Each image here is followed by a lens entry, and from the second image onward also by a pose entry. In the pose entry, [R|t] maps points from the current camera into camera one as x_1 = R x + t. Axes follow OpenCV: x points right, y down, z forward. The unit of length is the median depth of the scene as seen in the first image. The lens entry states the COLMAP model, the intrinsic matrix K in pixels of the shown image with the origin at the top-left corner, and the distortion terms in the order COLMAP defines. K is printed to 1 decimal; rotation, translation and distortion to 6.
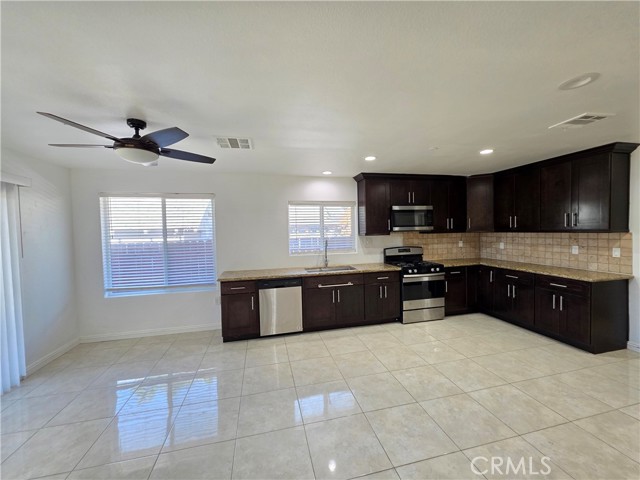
lens RADIAL K [[256.1, 0, 323.0], [0, 256.1, 240.1], [0, 0, 1]] dist [0.009773, 0.000248]
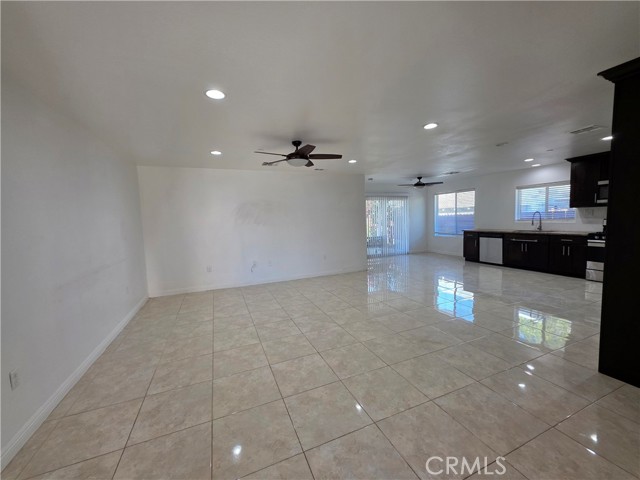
lens RADIAL K [[256.1, 0, 319.7], [0, 256.1, 239.5], [0, 0, 1]] dist [0.009773, 0.000248]
pose [[0.145847, 0.096645, -0.984575, 1.669249], [-0.007574, 0.995297, 0.096576, 0.032703], [0.989278, -0.006629, 0.145893, -0.547163]]
